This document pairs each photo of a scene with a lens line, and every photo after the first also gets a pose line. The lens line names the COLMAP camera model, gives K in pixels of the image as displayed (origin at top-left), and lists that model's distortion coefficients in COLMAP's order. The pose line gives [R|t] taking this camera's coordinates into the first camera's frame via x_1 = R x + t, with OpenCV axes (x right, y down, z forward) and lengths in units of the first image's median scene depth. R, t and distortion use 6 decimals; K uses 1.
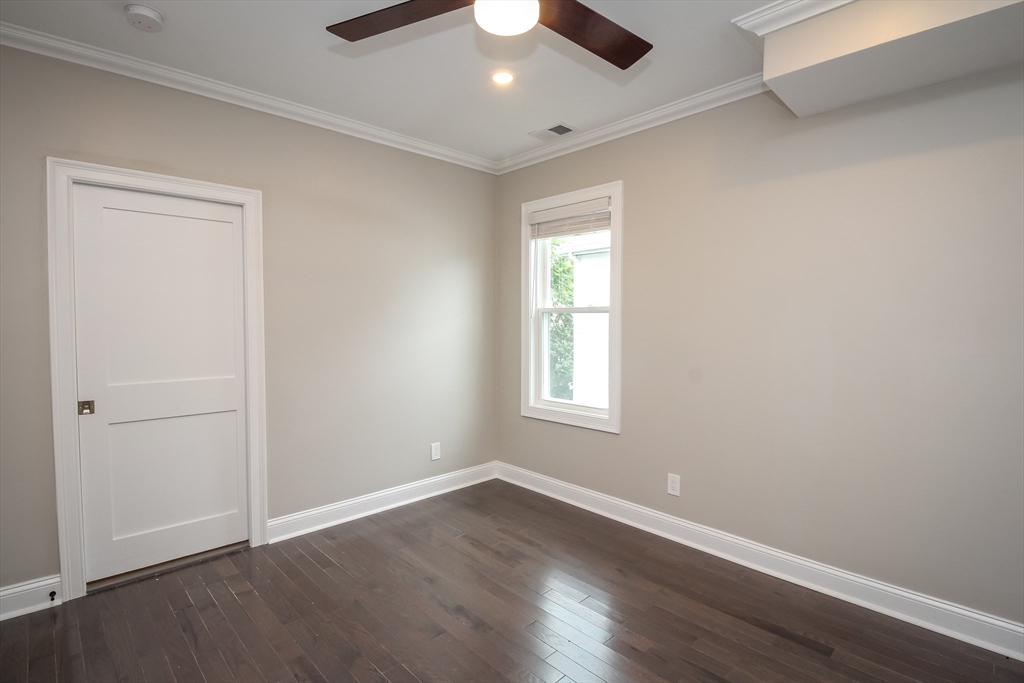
lens RADIAL K [[492.0, 0, 512.0], [0, 492.0, 341.5], [0, 0, 1]] dist [-0.046043, 0.000115]
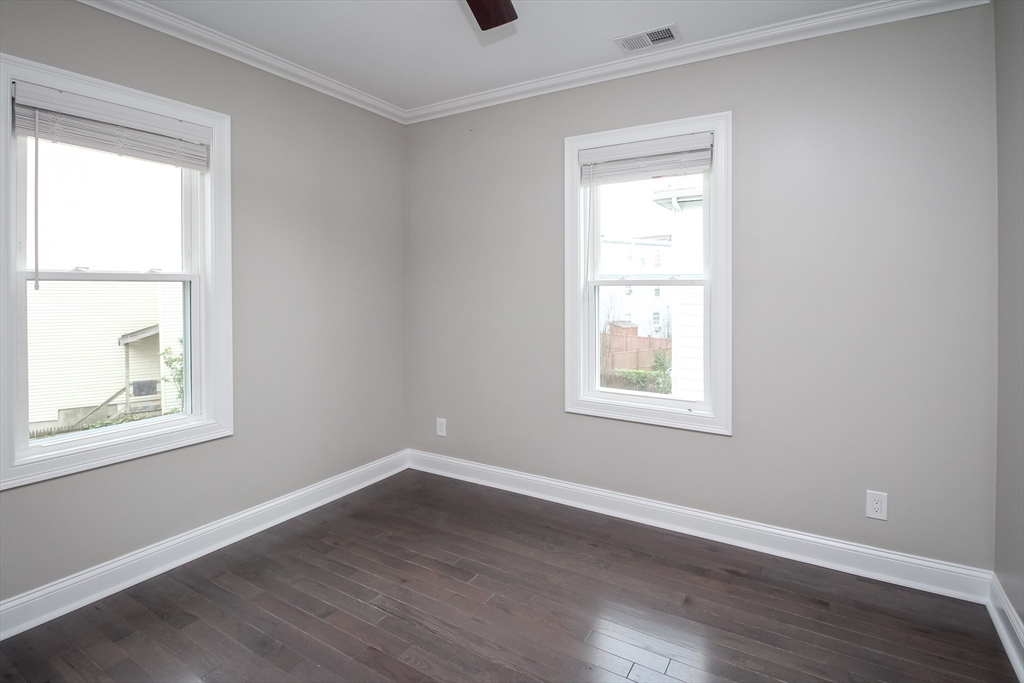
lens RADIAL K [[477.0, 0, 512.3], [0, 477.0, 309.7], [0, 0, 1]] dist [-0.011880, -0.000445]
pose [[0.950687, -0.015809, 0.309749, -0.297251], [0.015685, 0.999873, 0.002893, -0.015685], [-0.309756, 0.002108, 0.950814, 0.322690]]
